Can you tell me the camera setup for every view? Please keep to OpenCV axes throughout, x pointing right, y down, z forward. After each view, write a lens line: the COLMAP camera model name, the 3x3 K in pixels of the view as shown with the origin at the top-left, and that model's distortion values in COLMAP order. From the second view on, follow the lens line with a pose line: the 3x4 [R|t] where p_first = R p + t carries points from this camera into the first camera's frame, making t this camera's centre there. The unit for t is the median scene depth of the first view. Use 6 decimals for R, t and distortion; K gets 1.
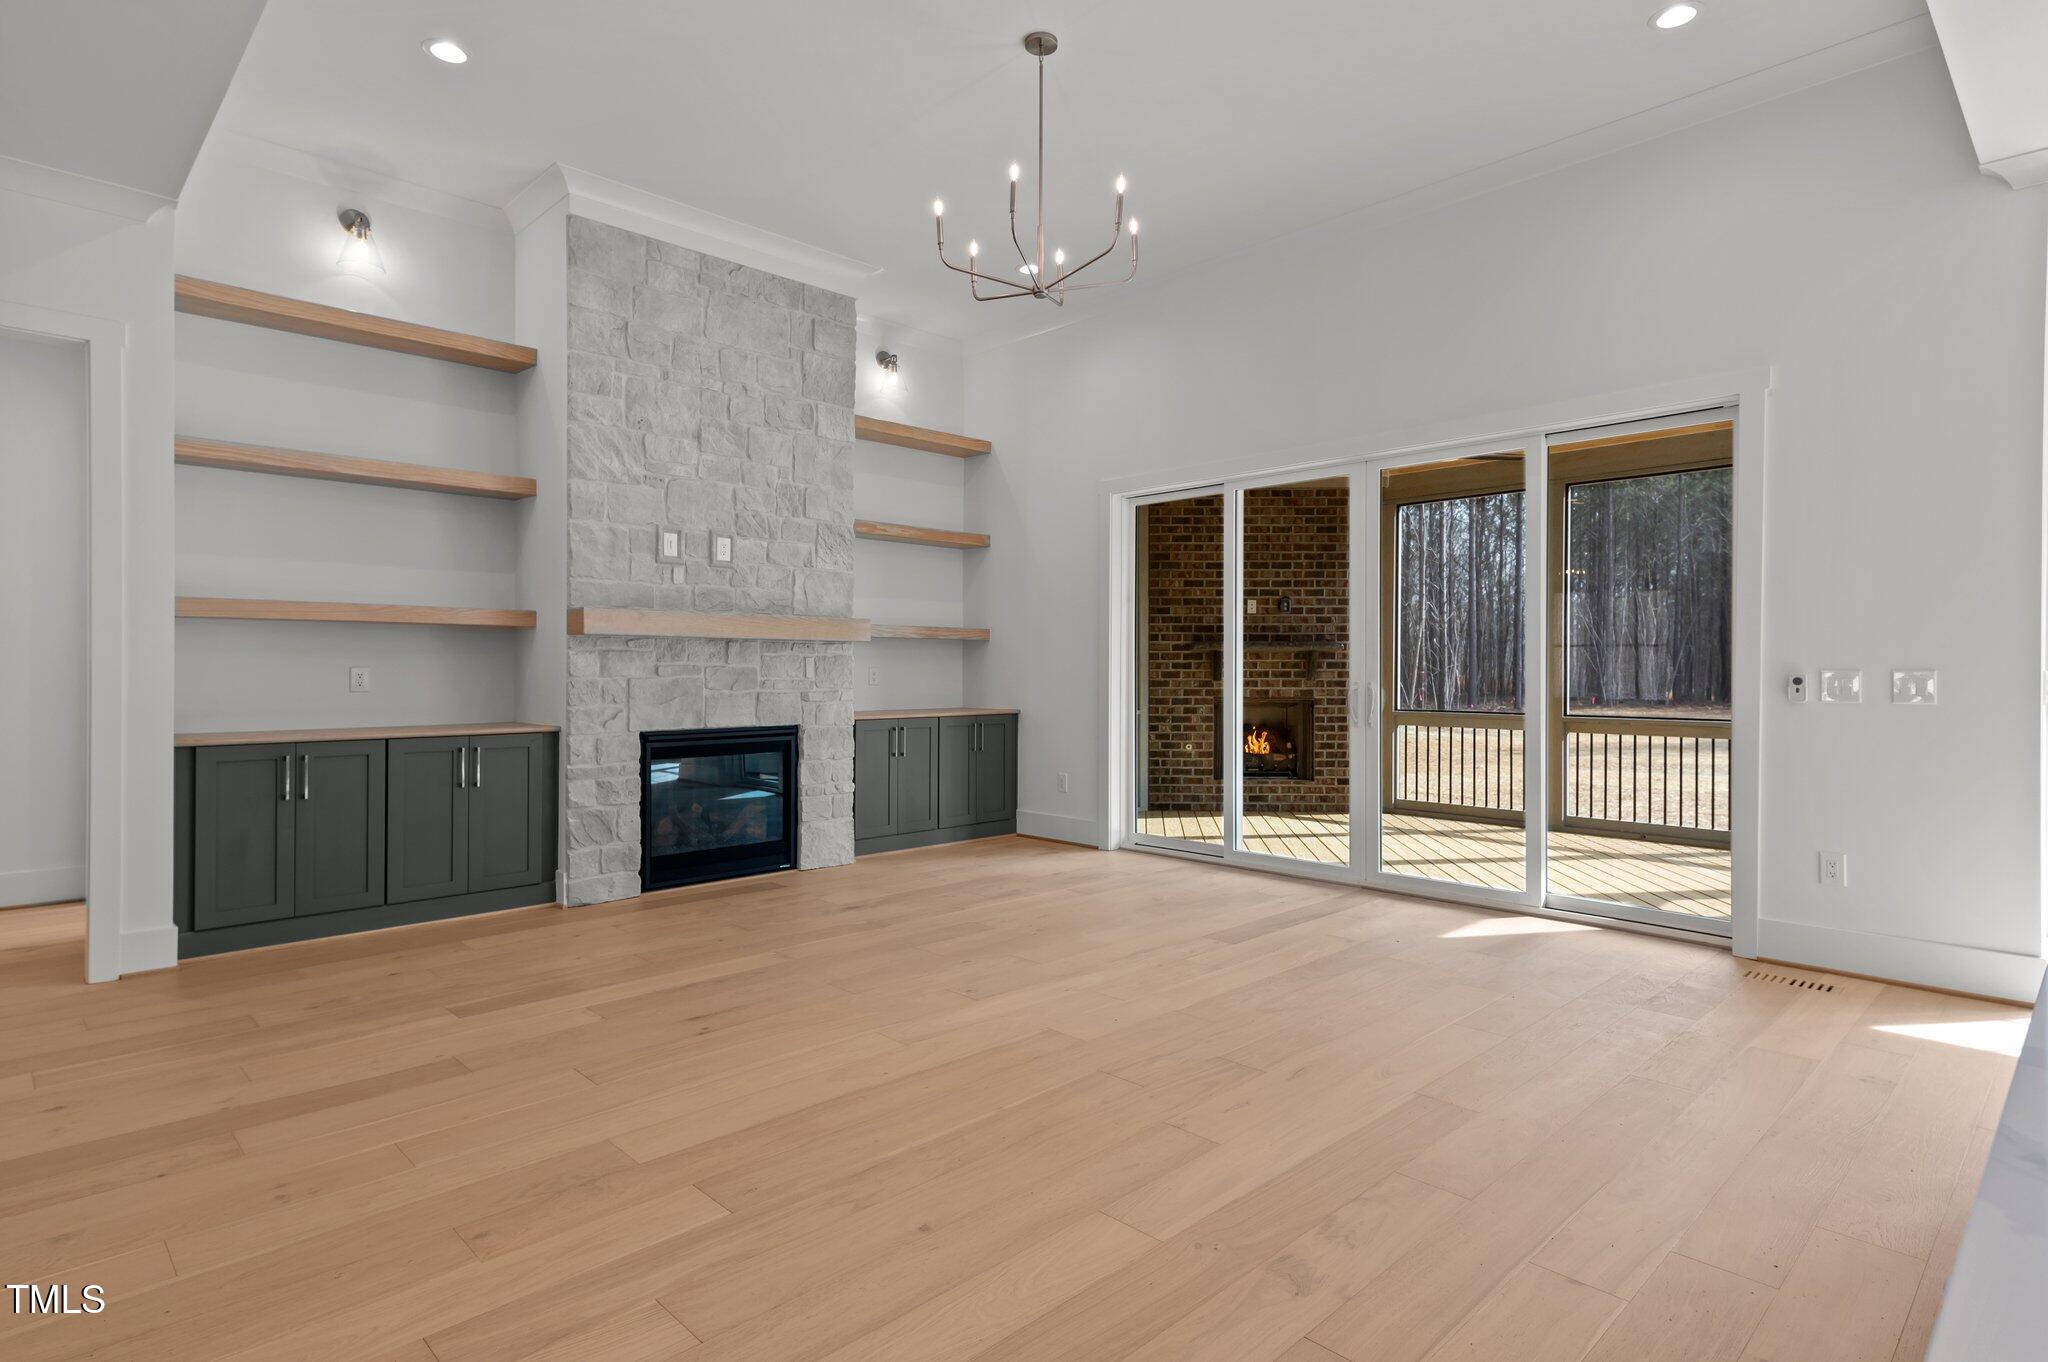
lens RADIAL K [[1097.1, 0, 1003.6], [0, 1097.1, 667.3], [0, 0, 1]] dist [0.042005, -0.010134]
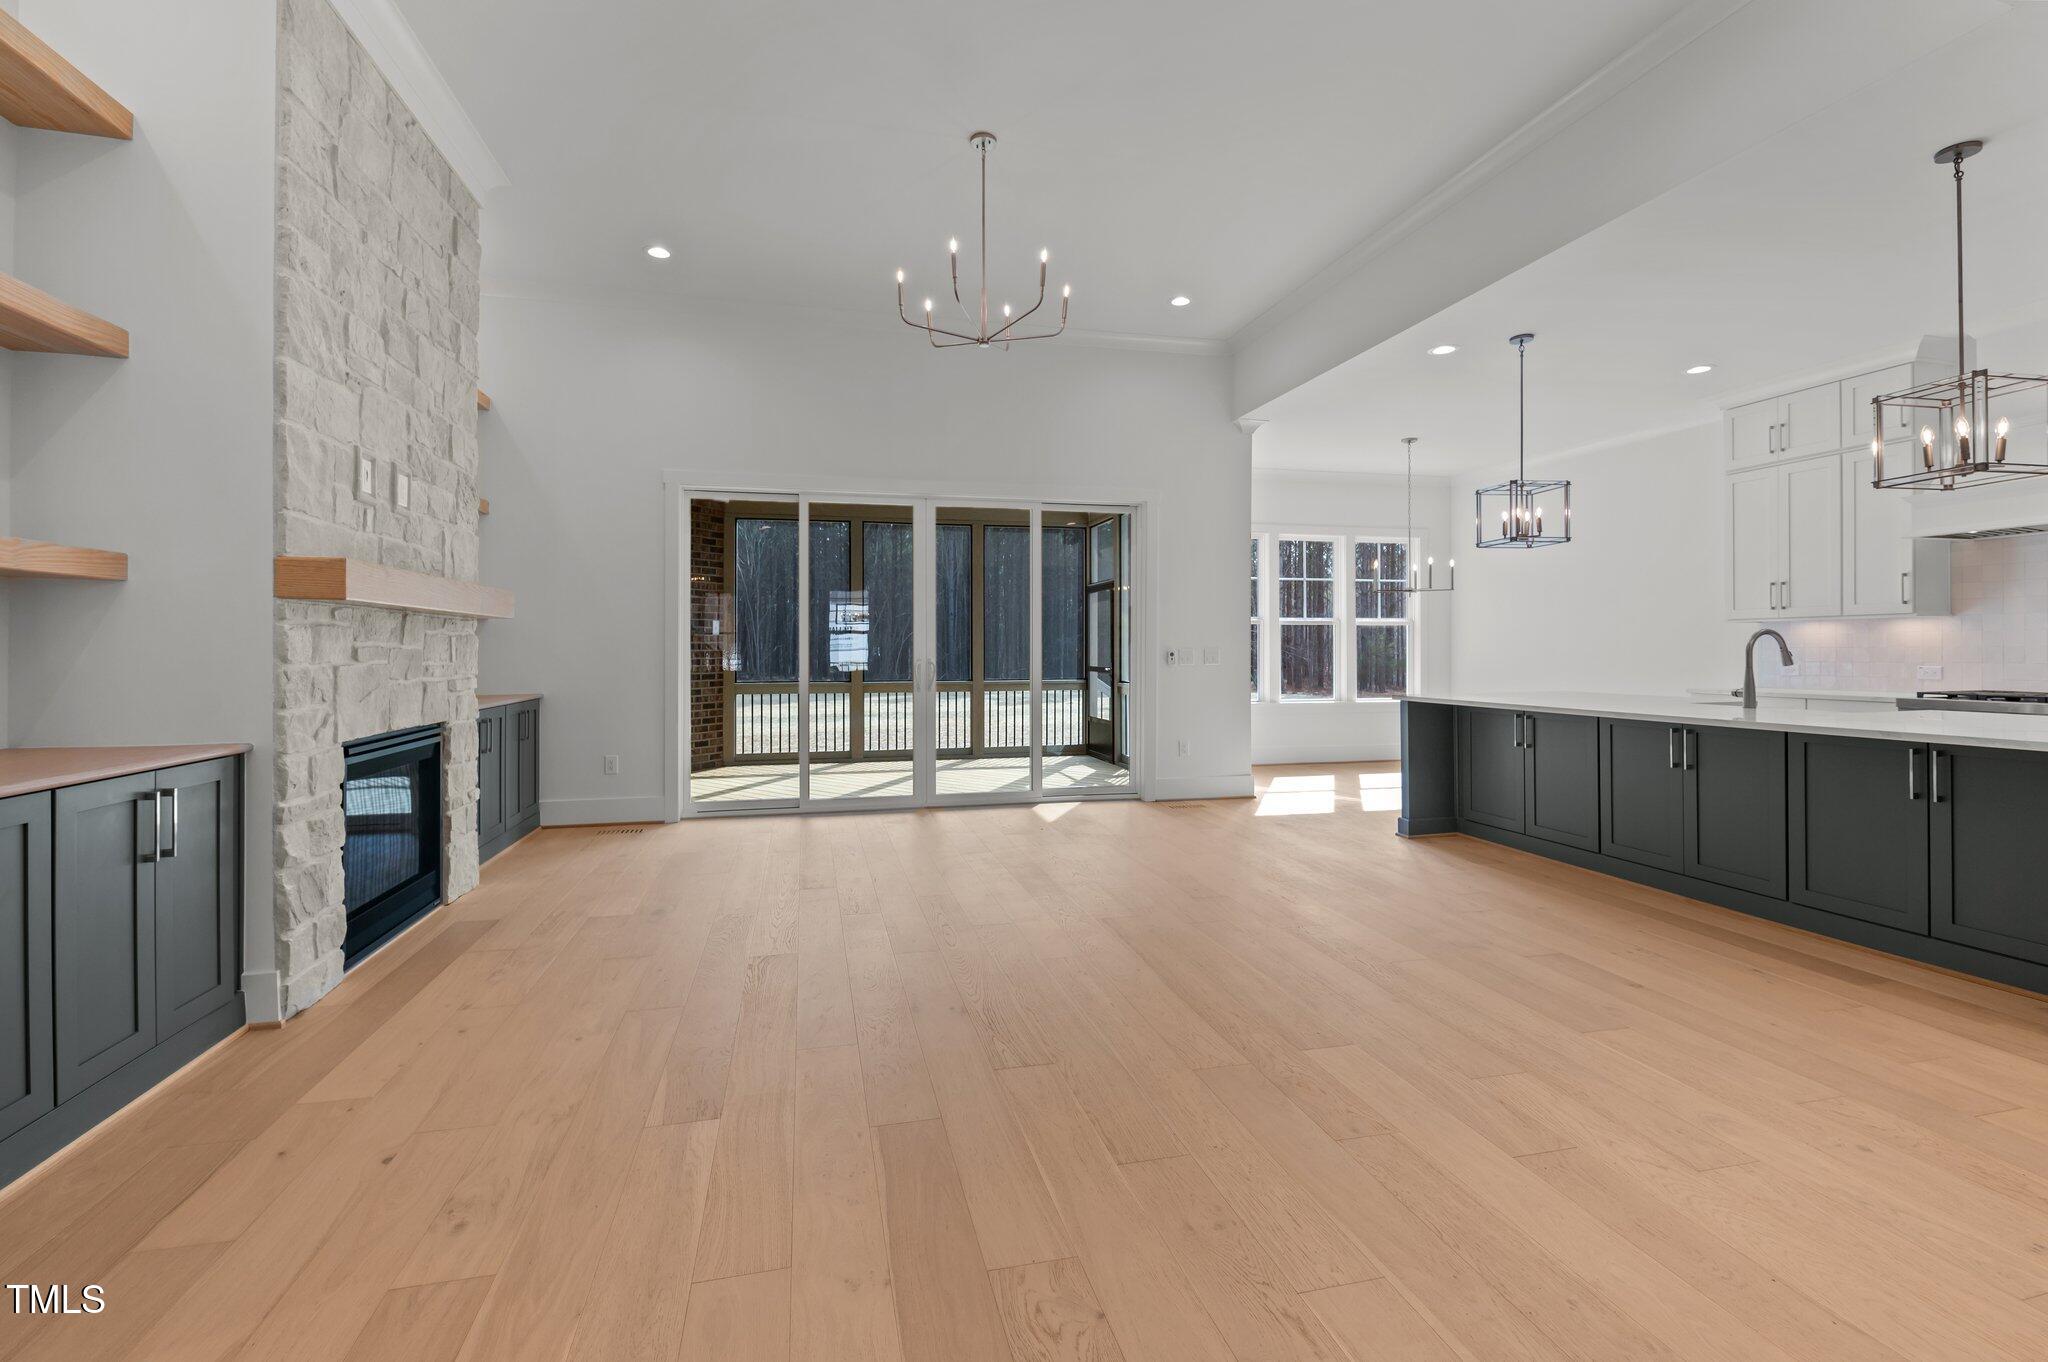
lens RADIAL K [[906.8, 0, 1028.7], [0, 906.8, 644.3], [0, 0, 1]] dist [0.009276, -0.006358]
pose [[0.486606, 0.001581, 0.873620, -0.547646], [0.003012, 0.999989, -0.003487, 0.000309], [-0.873616, 0.004329, 0.486596, 0.309702]]
